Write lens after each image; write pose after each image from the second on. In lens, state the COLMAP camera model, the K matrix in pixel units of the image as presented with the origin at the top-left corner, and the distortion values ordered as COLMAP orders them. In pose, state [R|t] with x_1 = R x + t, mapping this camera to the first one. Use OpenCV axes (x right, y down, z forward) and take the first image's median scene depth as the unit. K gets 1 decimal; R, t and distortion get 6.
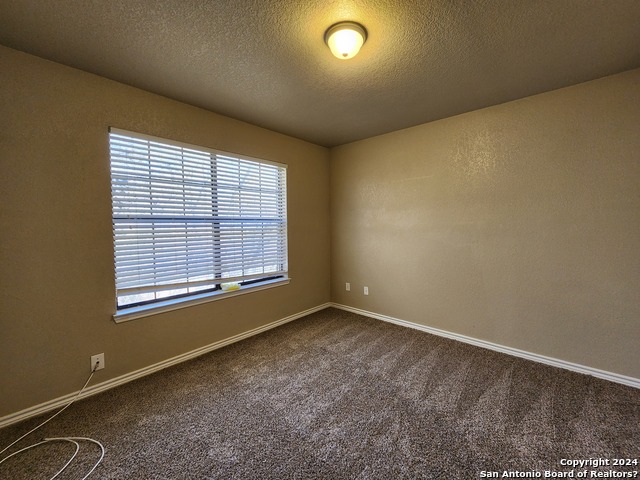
lens RADIAL K [[261.7, 0, 325.7], [0, 261.7, 237.8], [0, 0, 1]] dist [0.002412, 0.000012]
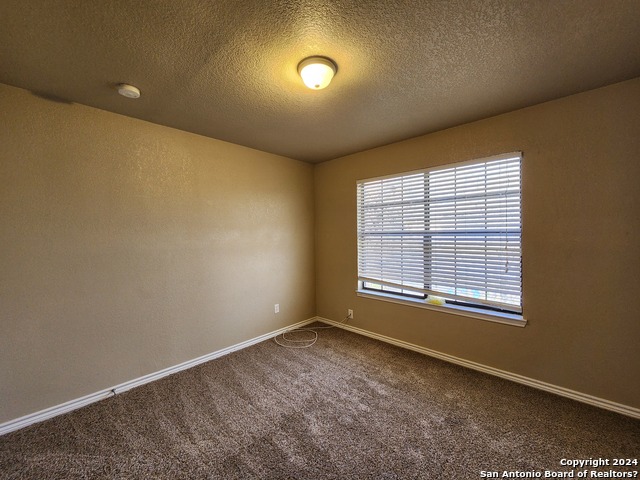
lens RADIAL K [[260.0, 0, 325.4], [0, 260.0, 236.7], [0, 0, 1]] dist [-0.000886, -0.000561]
pose [[-0.039182, 0.023106, -0.998965, 0.668600], [-0.031486, 0.999208, 0.024347, -0.070798], [0.998736, 0.032407, -0.038423, 0.638670]]
